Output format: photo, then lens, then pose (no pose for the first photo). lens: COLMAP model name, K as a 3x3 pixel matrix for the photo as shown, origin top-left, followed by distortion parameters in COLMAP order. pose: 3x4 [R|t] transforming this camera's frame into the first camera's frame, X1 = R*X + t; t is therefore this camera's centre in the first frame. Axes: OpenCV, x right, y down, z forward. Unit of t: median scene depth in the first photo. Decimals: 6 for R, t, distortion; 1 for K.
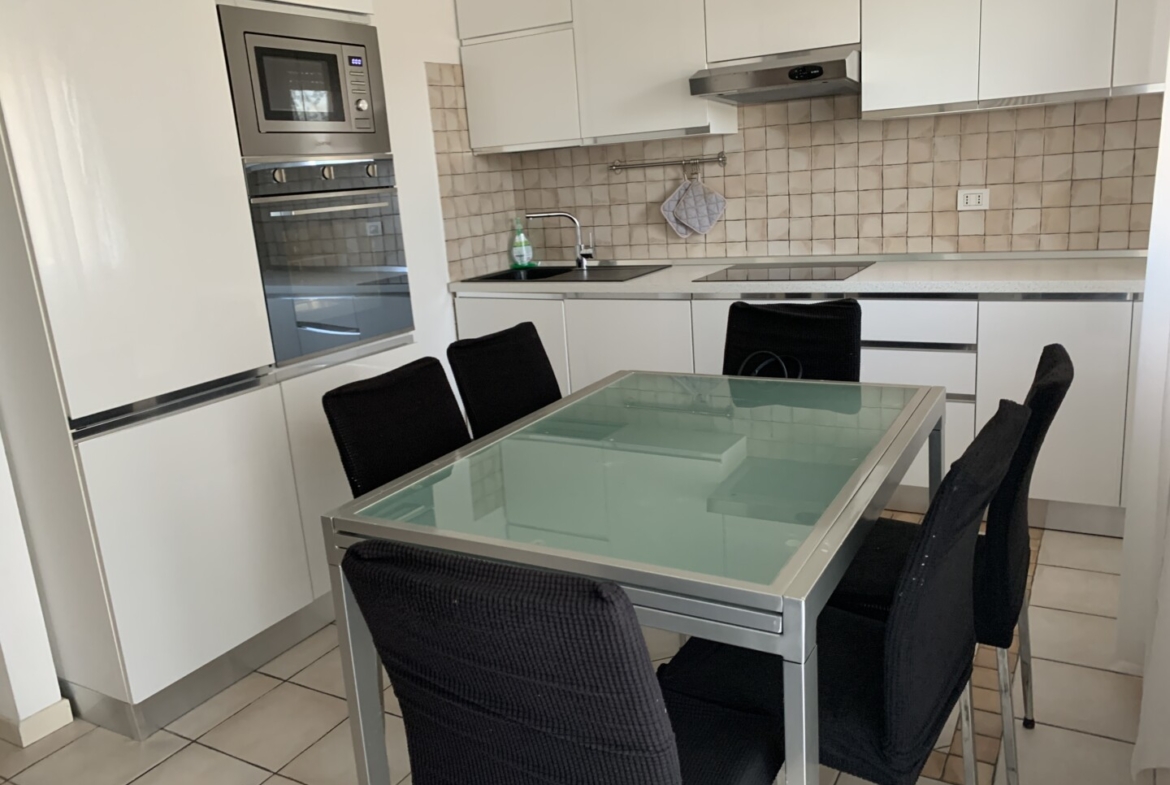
lens RADIAL K [[890.9, 0, 572.9], [0, 890.9, 389.1], [0, 0, 1]] dist [0.081734, -0.146393]
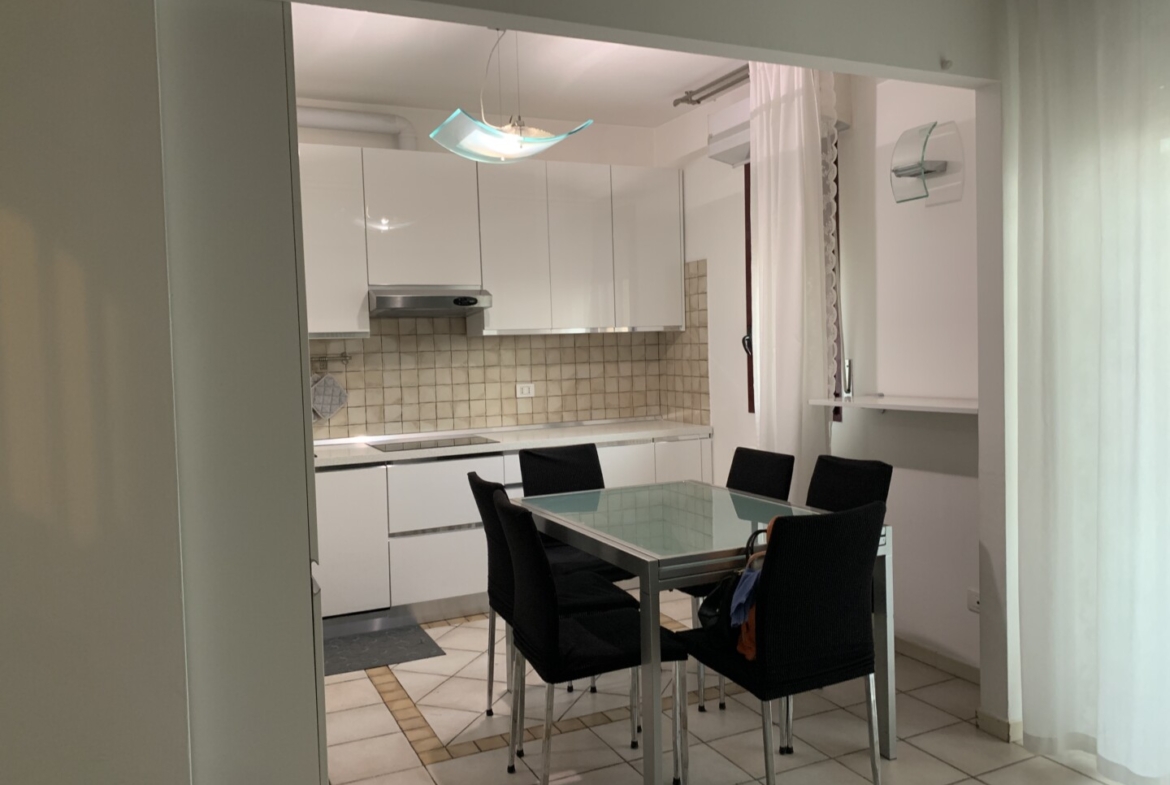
lens RADIAL K [[902.0, 0, 590.4], [0, 902.0, 387.5], [0, 0, 1]] dist [-0.003758, 0.002904]
pose [[0.573402, 0.021389, 0.818995, -0.705182], [0.187763, 0.969621, -0.156782, 0.042257], [-0.797468, 0.243676, 0.551967, 0.063941]]
